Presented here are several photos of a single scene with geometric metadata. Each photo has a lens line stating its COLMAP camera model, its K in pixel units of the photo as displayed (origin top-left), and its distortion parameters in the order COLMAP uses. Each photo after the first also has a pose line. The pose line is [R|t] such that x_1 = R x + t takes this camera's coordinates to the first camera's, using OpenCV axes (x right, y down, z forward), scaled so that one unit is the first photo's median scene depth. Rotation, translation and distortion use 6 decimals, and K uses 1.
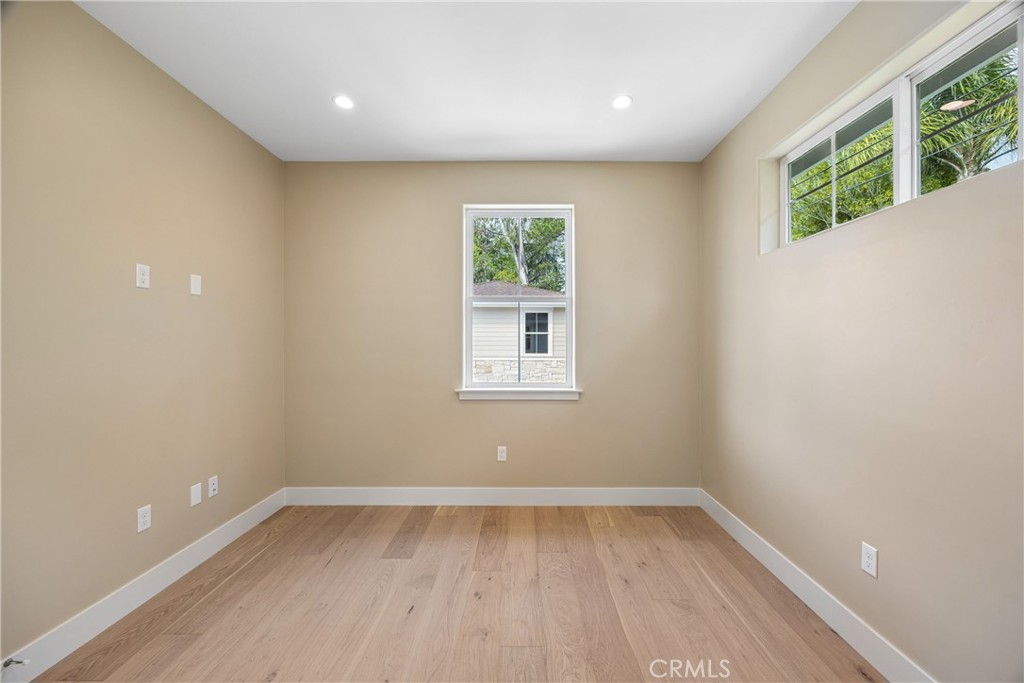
lens RADIAL K [[400.5, 0, 515.1], [0, 400.5, 341.8], [0, 0, 1]] dist [-0.001678, -0.000392]
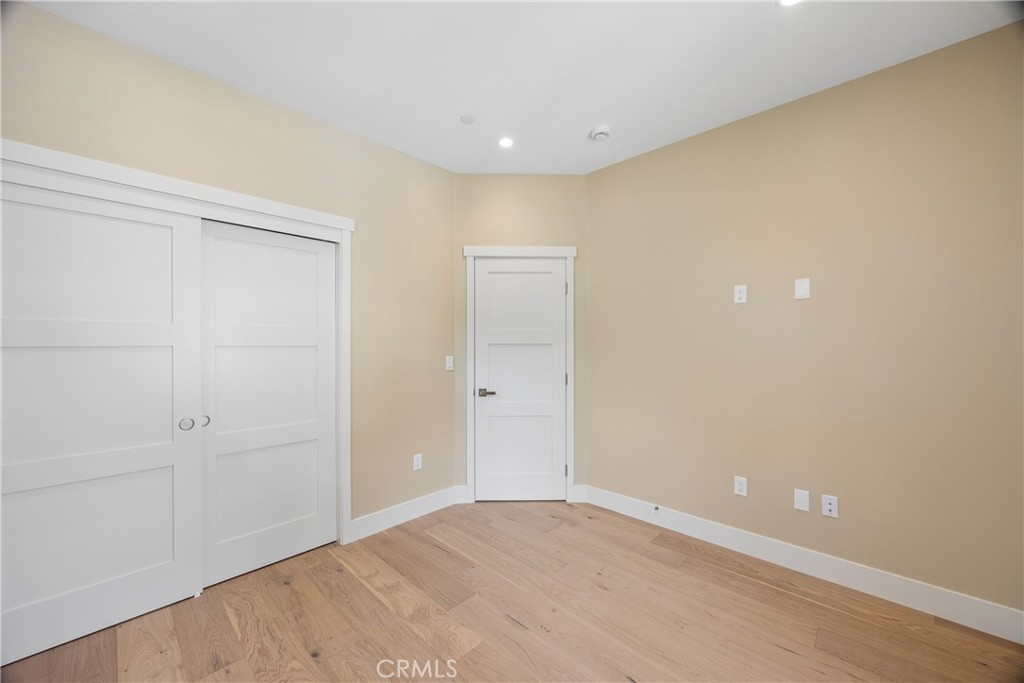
lens RADIAL K [[400.5, 0, 519.2], [0, 400.5, 345.4], [0, 0, 1]] dist [-0.001678, -0.000392]
pose [[-0.679589, 0.002936, -0.733588, 0.437054], [0.000127, 0.999992, 0.003884, -0.006510], [0.733593, 0.002546, -0.679584, 1.246244]]
